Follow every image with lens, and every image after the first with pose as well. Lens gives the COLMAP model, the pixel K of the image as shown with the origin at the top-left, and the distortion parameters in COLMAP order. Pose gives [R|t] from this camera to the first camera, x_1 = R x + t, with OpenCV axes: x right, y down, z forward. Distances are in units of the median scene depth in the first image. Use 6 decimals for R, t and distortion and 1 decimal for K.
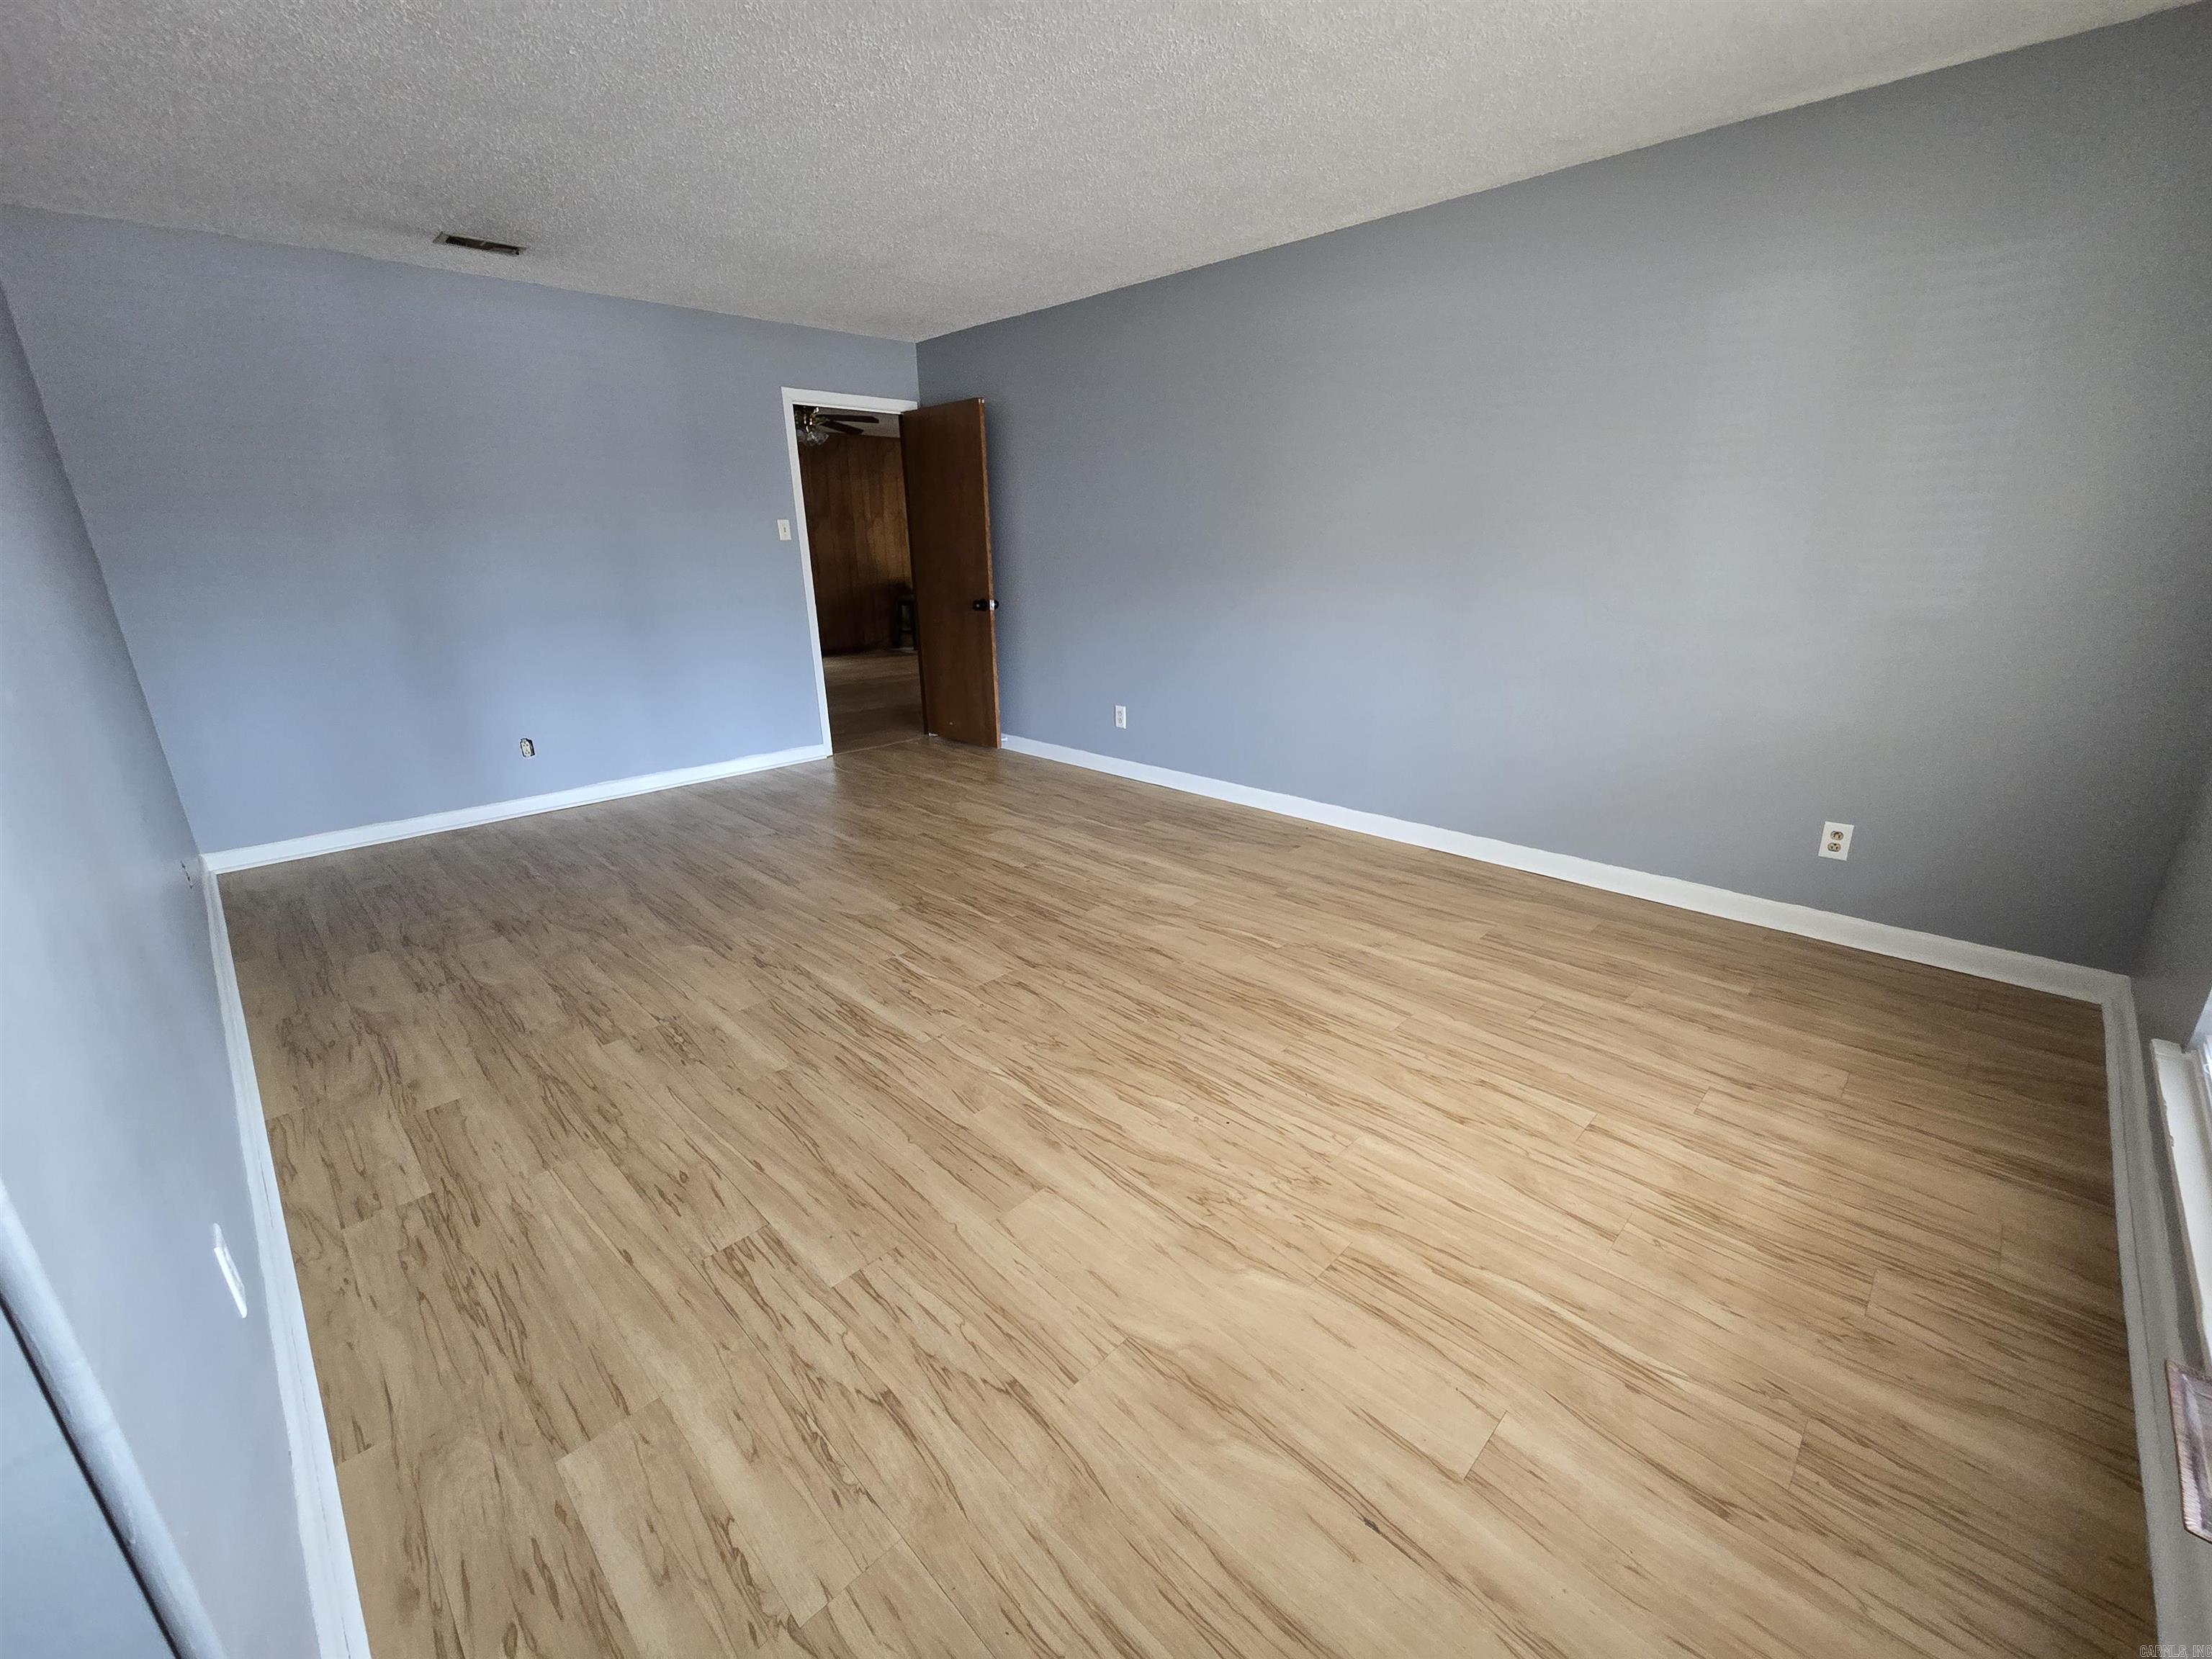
lens RADIAL K [[907.8, 0, 1099.6], [0, 907.8, 828.7], [0, 0, 1]] dist [0.001348, 0.000412]
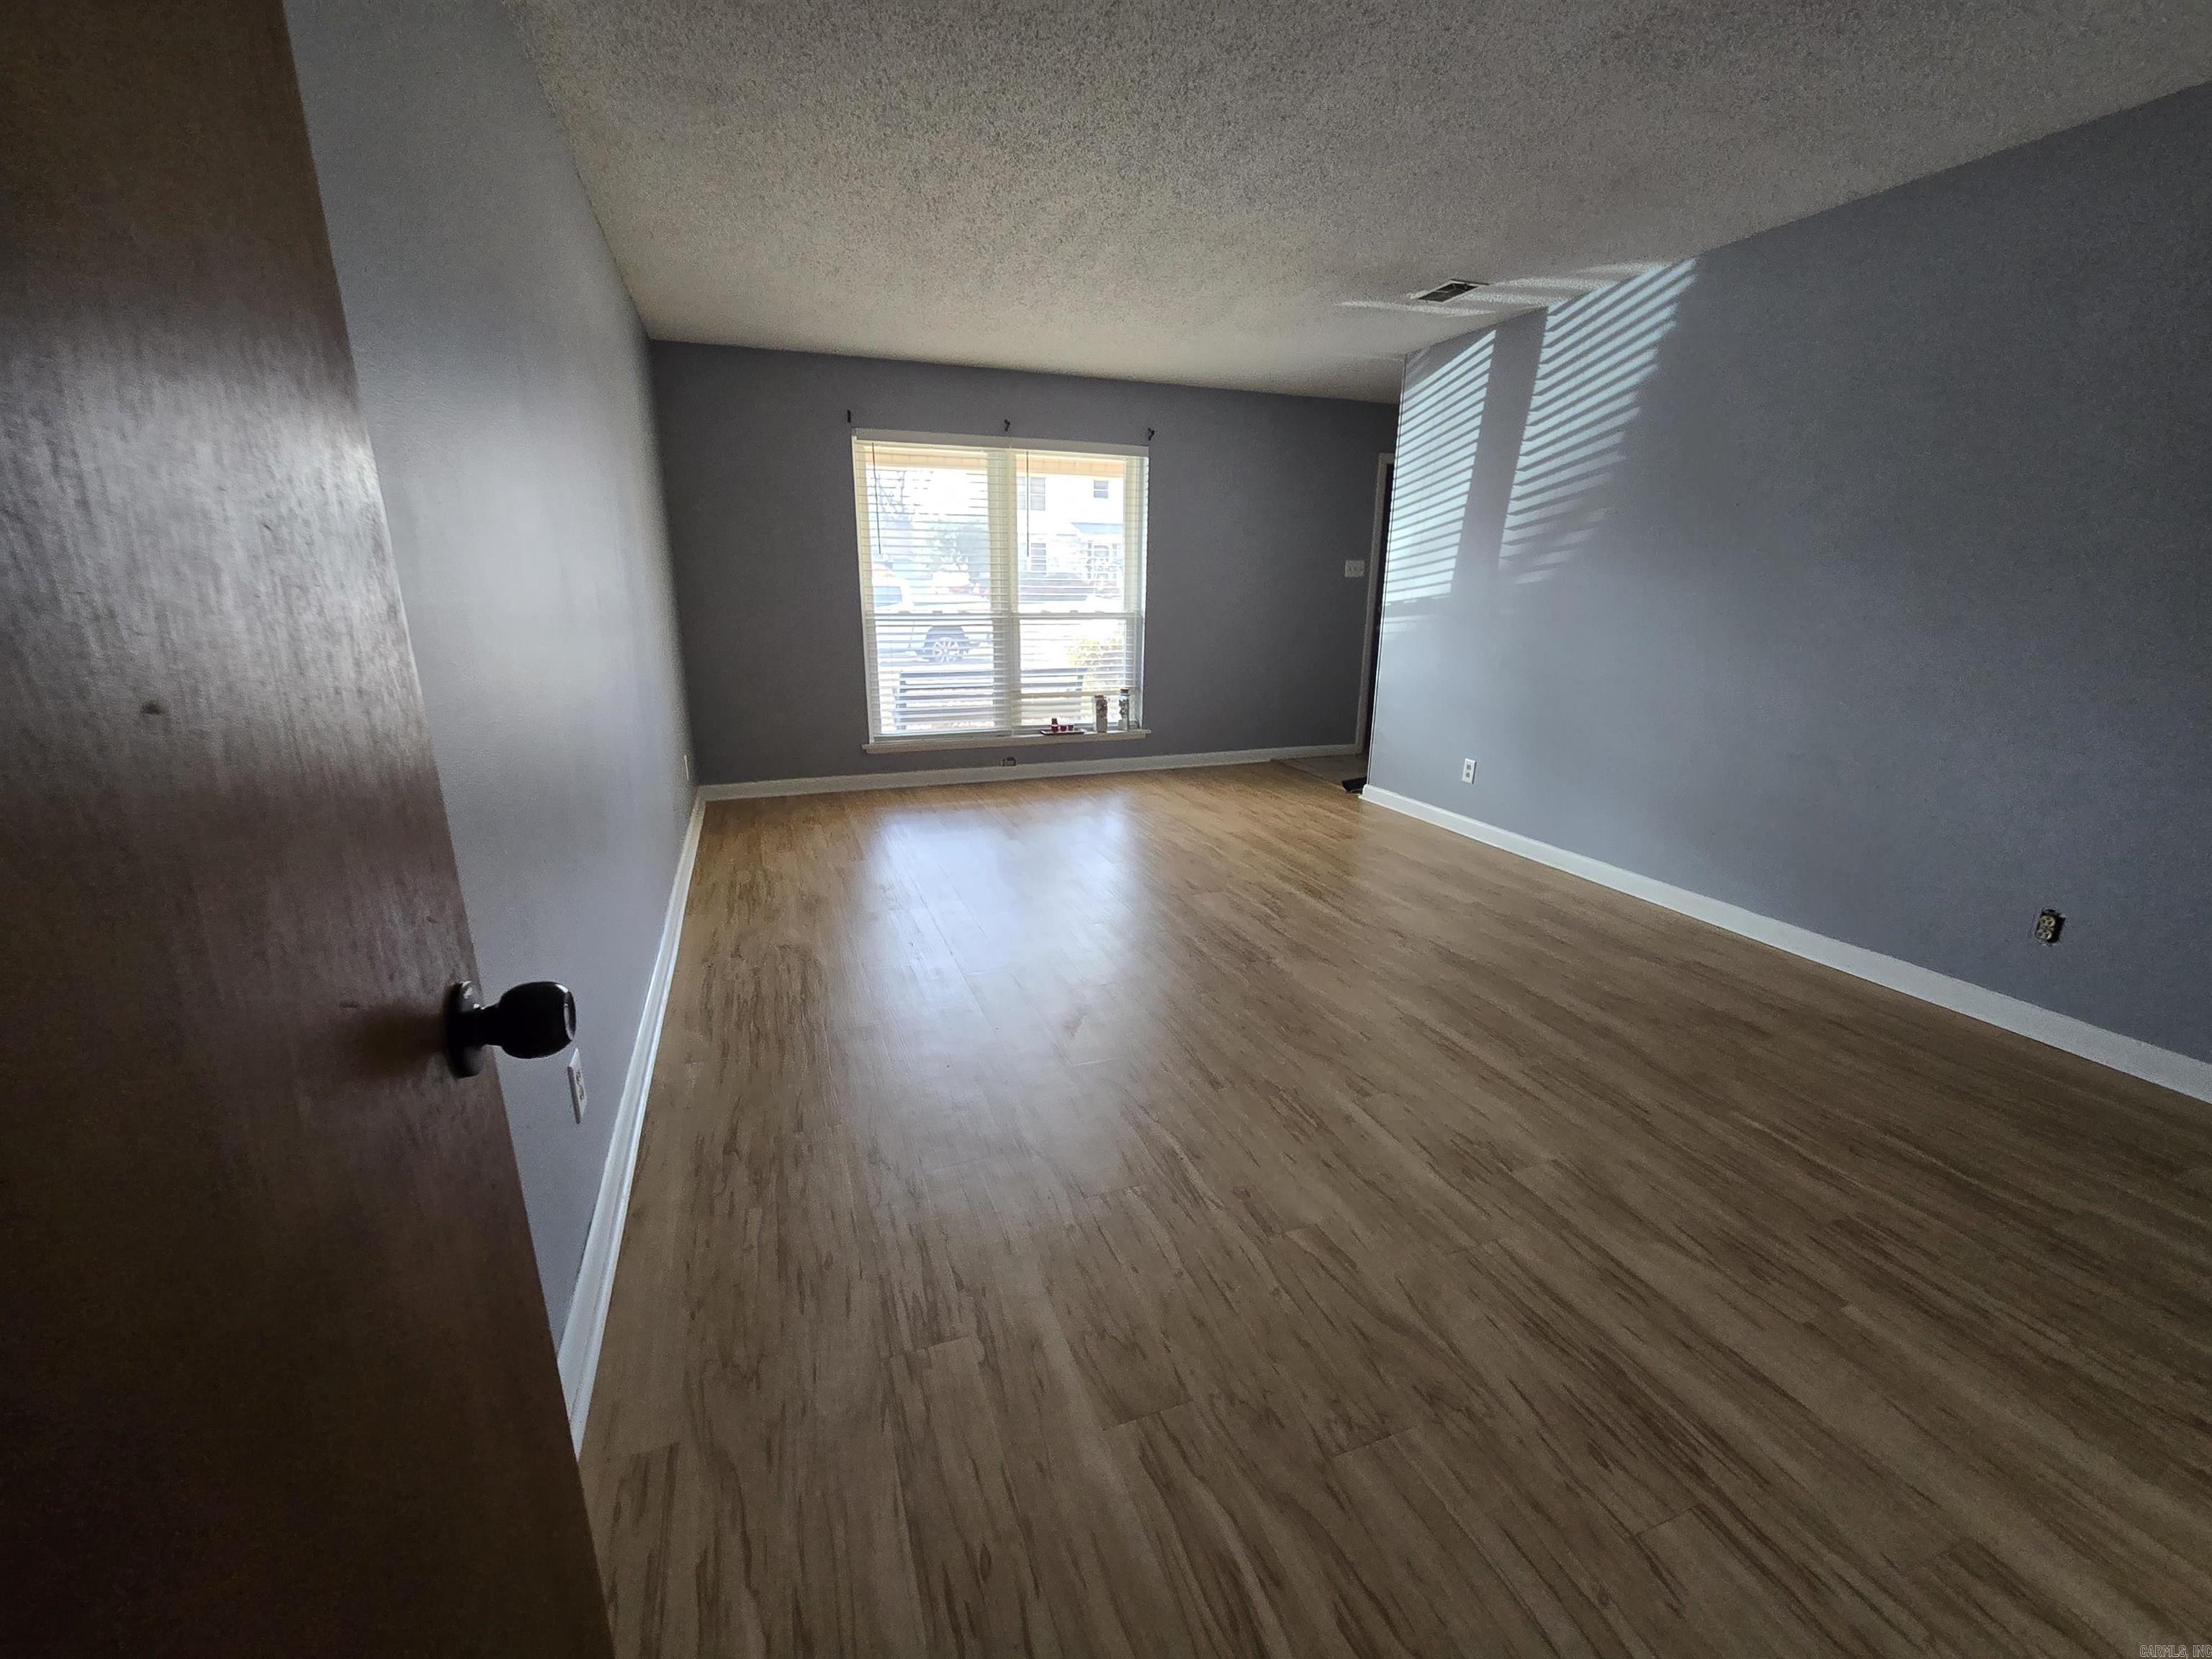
lens RADIAL K [[907.8, 0, 1106.9], [0, 907.8, 829.3], [0, 0, 1]] dist [0.001348, 0.000412]
pose [[-0.911697, -0.099399, 0.398659, -0.538928], [0.131375, 0.848829, 0.512084, -0.670219], [-0.389294, 0.519239, -0.760816, 2.170955]]
